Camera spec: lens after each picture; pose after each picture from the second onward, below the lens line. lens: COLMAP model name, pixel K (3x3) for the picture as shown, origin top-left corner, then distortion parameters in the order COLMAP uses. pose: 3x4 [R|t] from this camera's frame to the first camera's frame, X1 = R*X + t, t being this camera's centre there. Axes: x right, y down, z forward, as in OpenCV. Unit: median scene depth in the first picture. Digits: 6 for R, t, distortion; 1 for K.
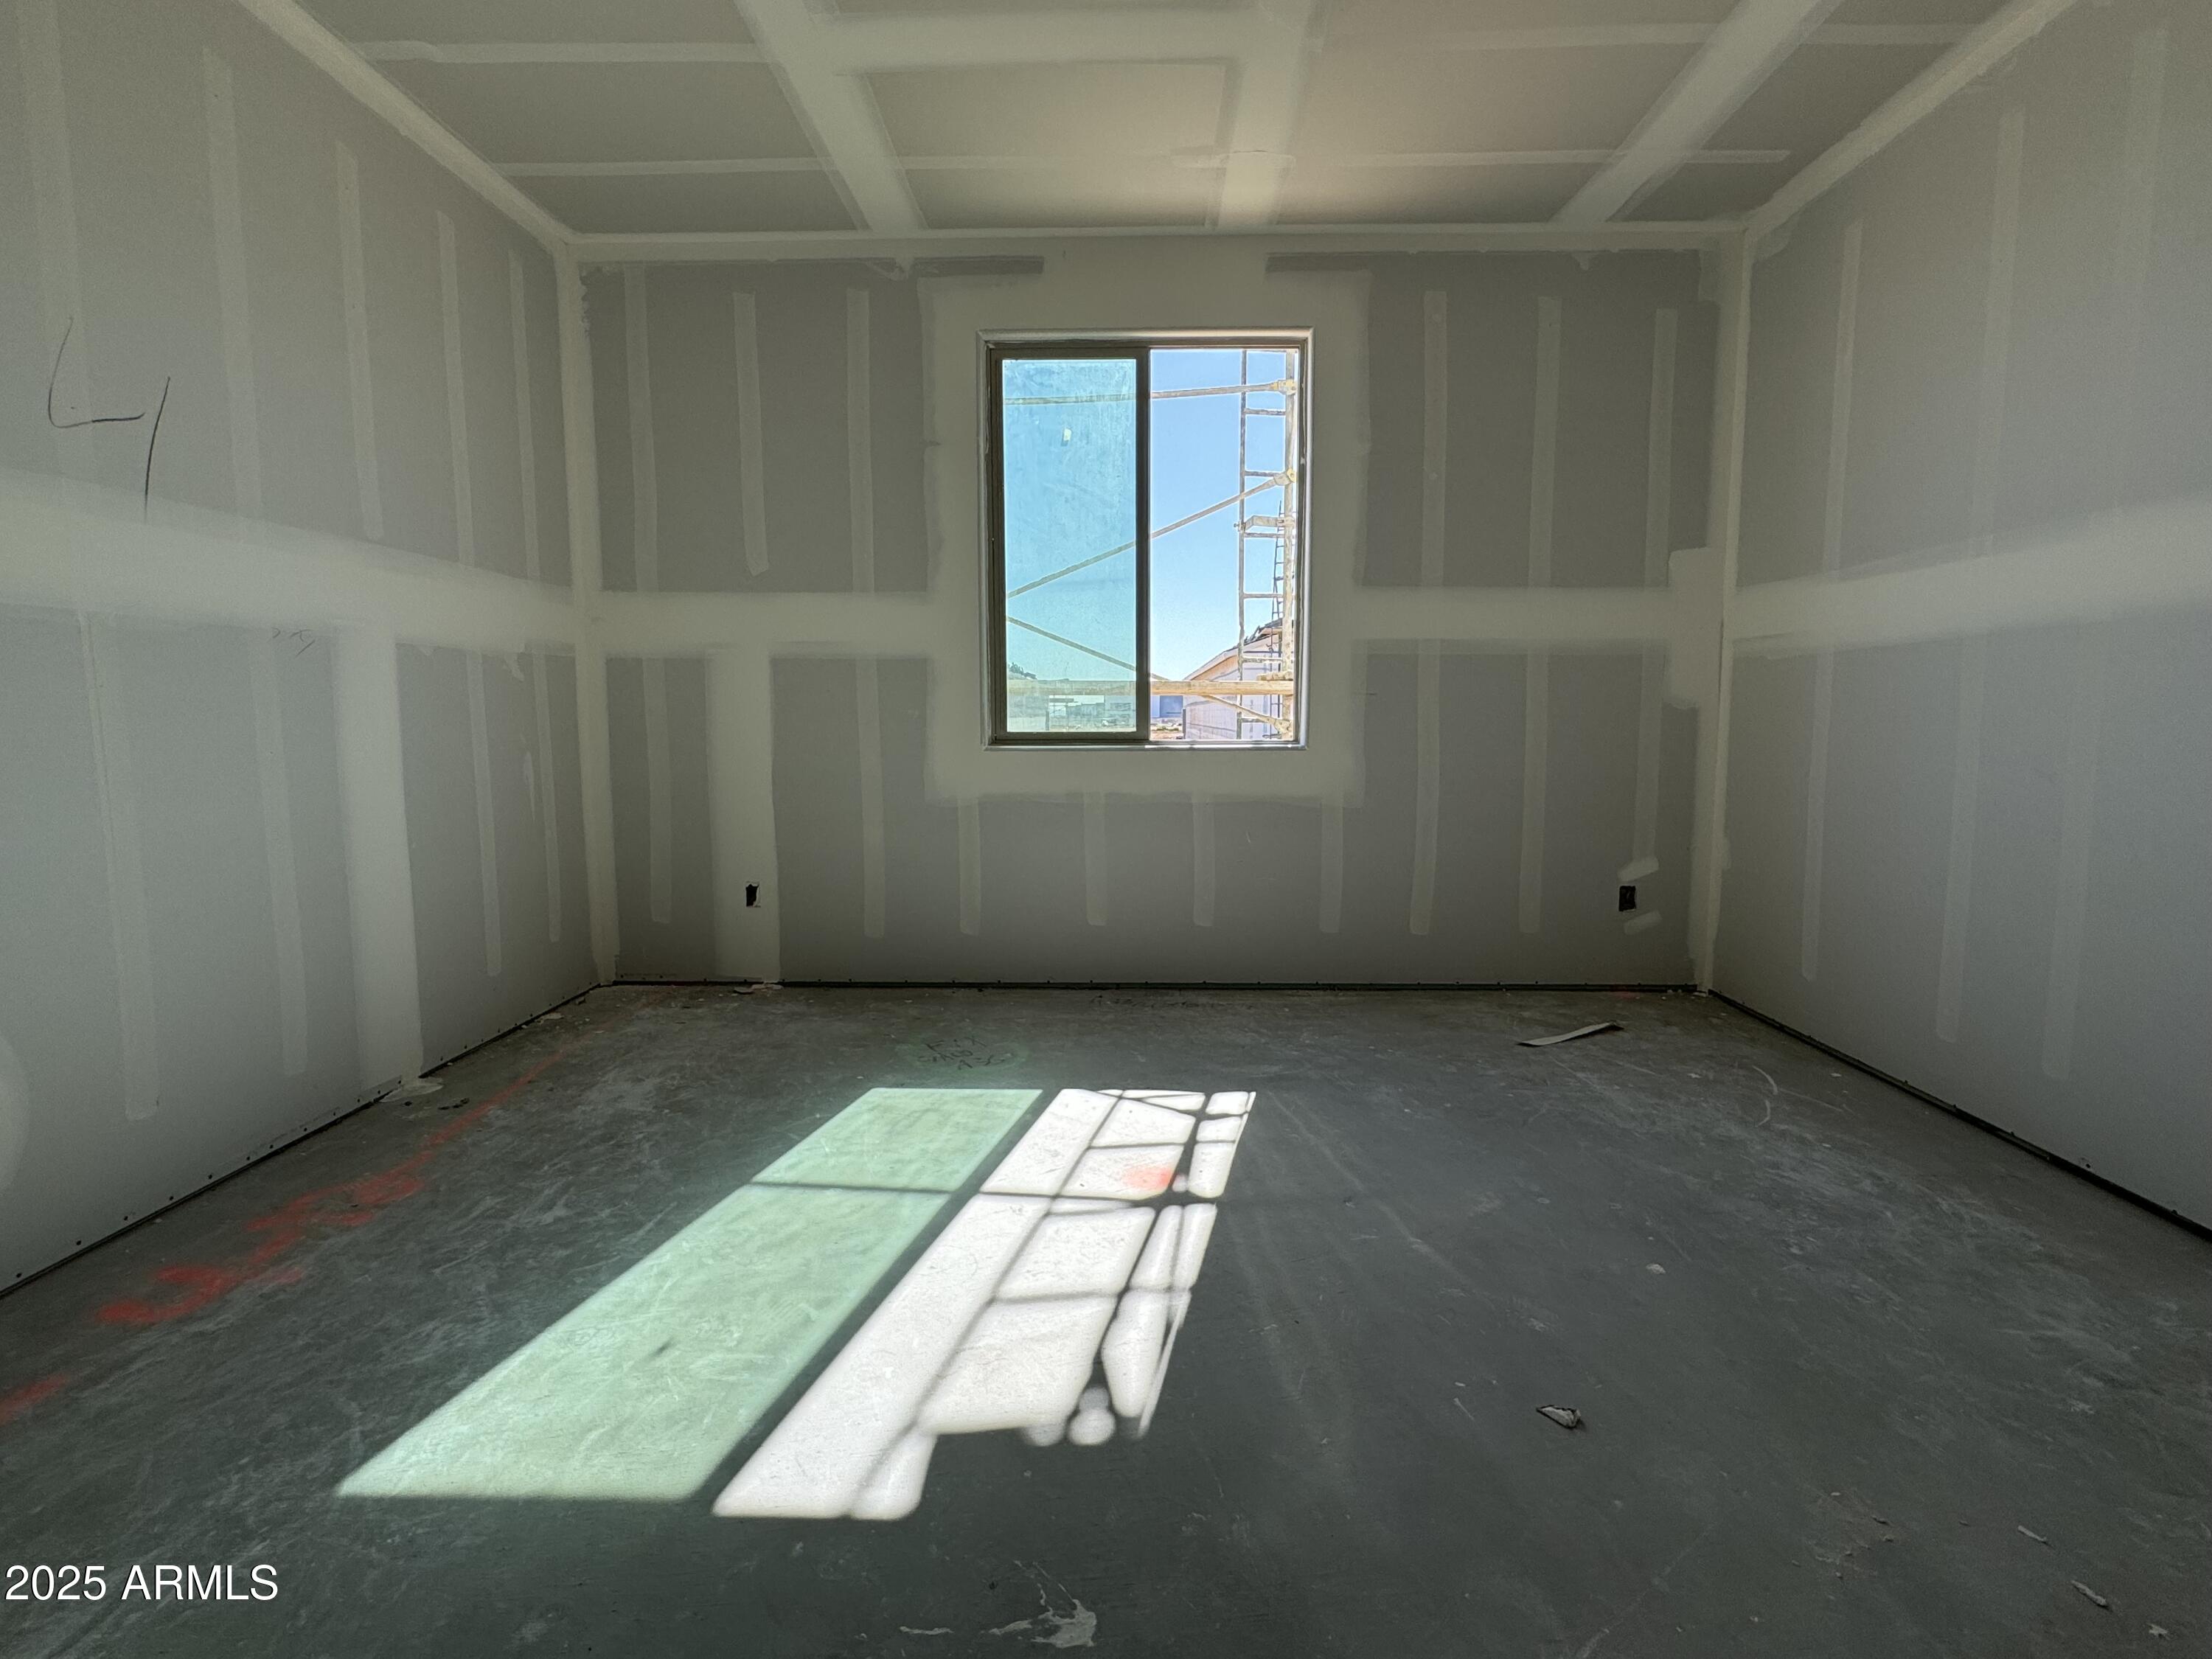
lens RADIAL K [[1050.5, 0, 1106.0], [0, 1050.5, 829.5], [0, 0, 1]] dist [-0.014322, 0.000652]
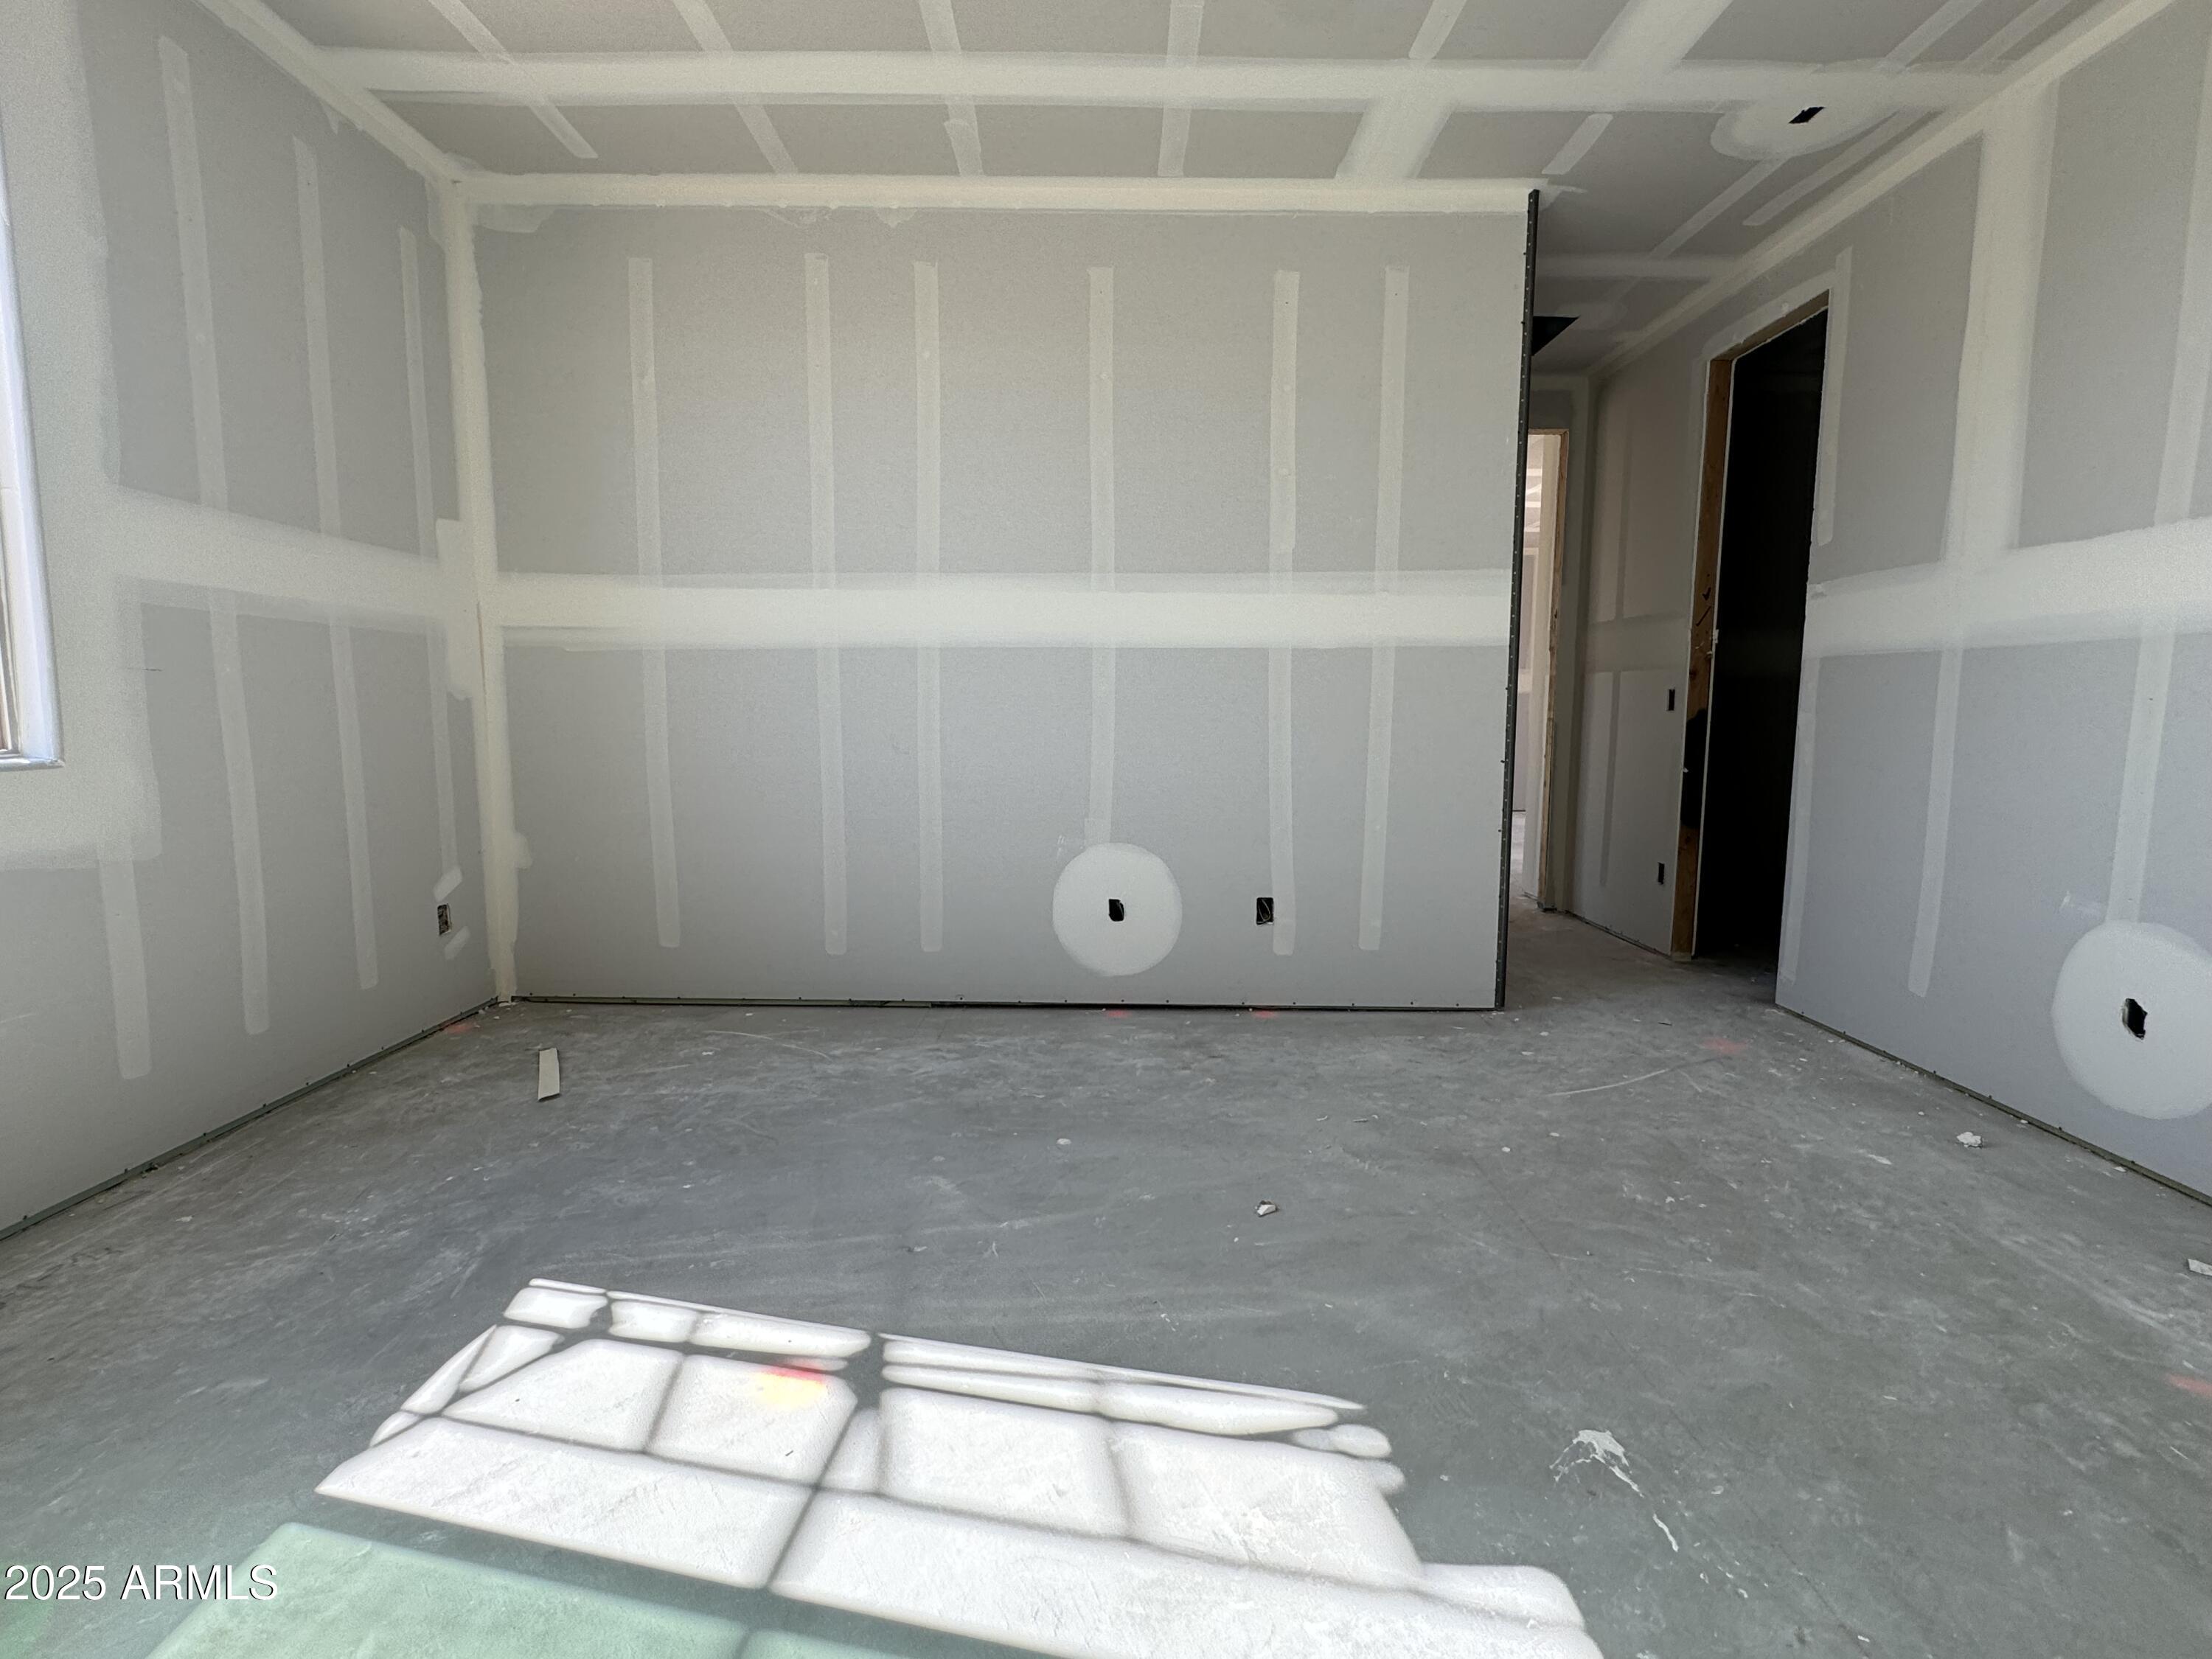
lens RADIAL K [[1050.5, 0, 1106.0], [0, 1050.5, 829.5], [0, 0, 1]] dist [-0.014322, 0.000652]
pose [[-0.016249, -0.111065, 0.993680, -0.457319], [0.099841, 0.988664, 0.112137, -0.062891], [-0.994871, 0.101033, -0.004976, 0.587972]]
